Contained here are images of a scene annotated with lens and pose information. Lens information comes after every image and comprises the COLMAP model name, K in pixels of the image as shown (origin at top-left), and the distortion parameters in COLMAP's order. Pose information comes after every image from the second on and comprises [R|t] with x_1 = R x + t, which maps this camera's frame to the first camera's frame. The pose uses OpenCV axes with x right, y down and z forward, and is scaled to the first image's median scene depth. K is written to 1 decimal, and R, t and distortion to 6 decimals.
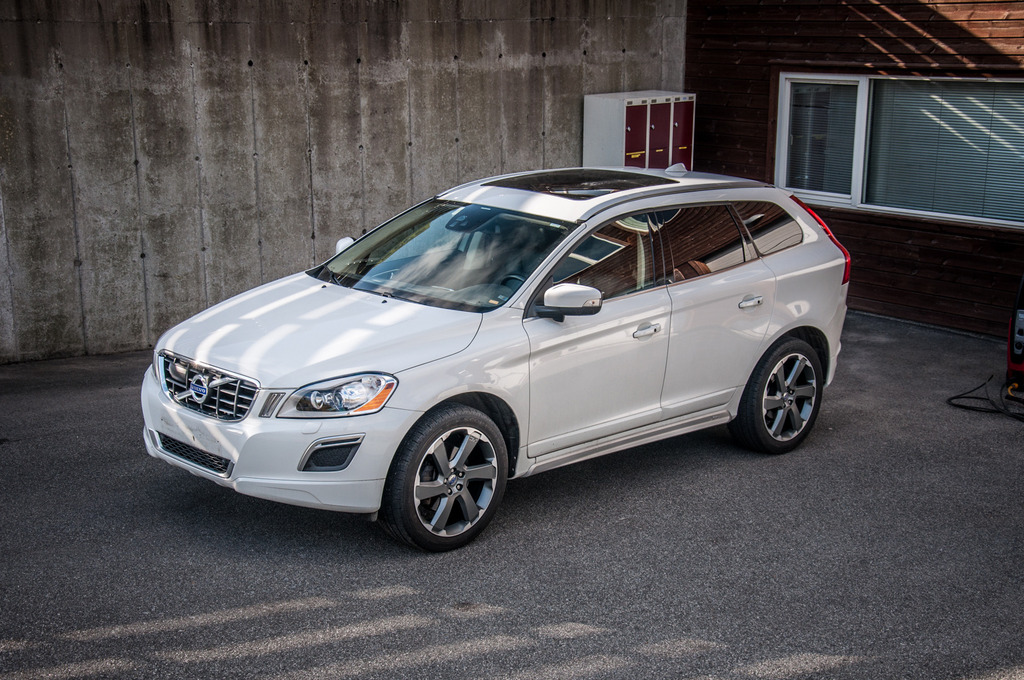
lens RADIAL K [[1443.6, 0, 512.0], [0, 1443.6, 340.0], [0, 0, 1]] dist [0.169970, 0.005988]
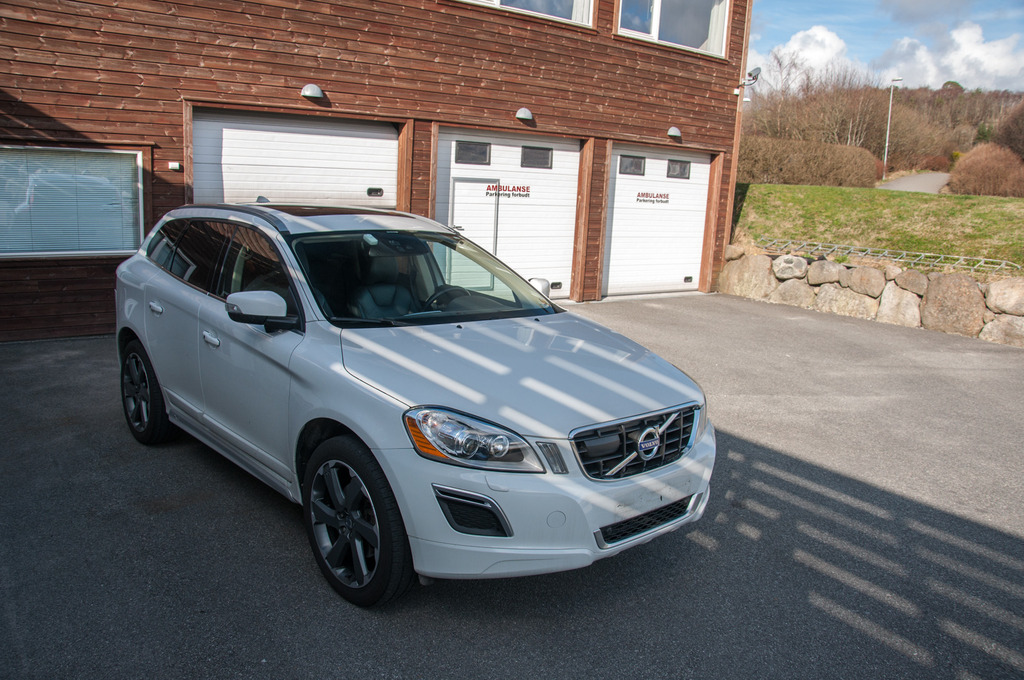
lens RADIAL K [[792.0, 0, 512.0], [0, 792.0, 340.0], [0, 0, 1]] dist [-0.065900, 0.001314]
pose [[0.050477, -0.202311, 0.978020, -0.384293], [0.173911, 0.966087, 0.190867, -0.075107], [-0.983467, 0.160454, 0.083950, 0.595176]]
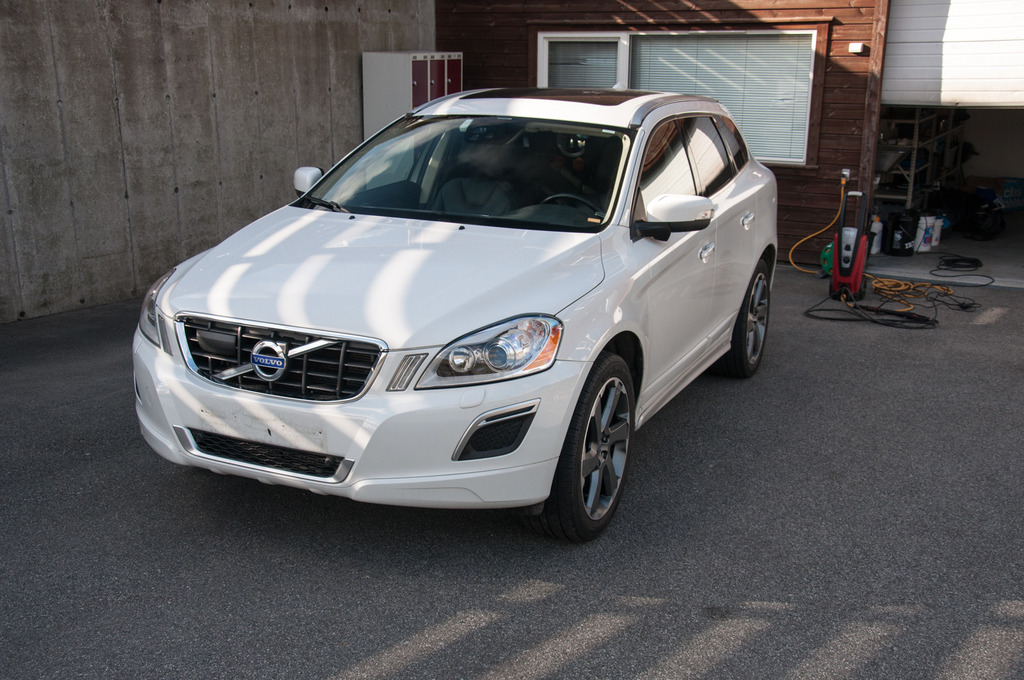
lens RADIAL K [[1122.3, 0, 512.0], [0, 1122.3, 340.0], [0, 0, 1]] dist [-0.011980, 0.307277]
pose [[0.933858, -0.089718, 0.346209, -0.168275], [0.078413, 0.995833, 0.046557, 0.004352], [-0.348943, -0.016330, 0.937002, 0.262496]]
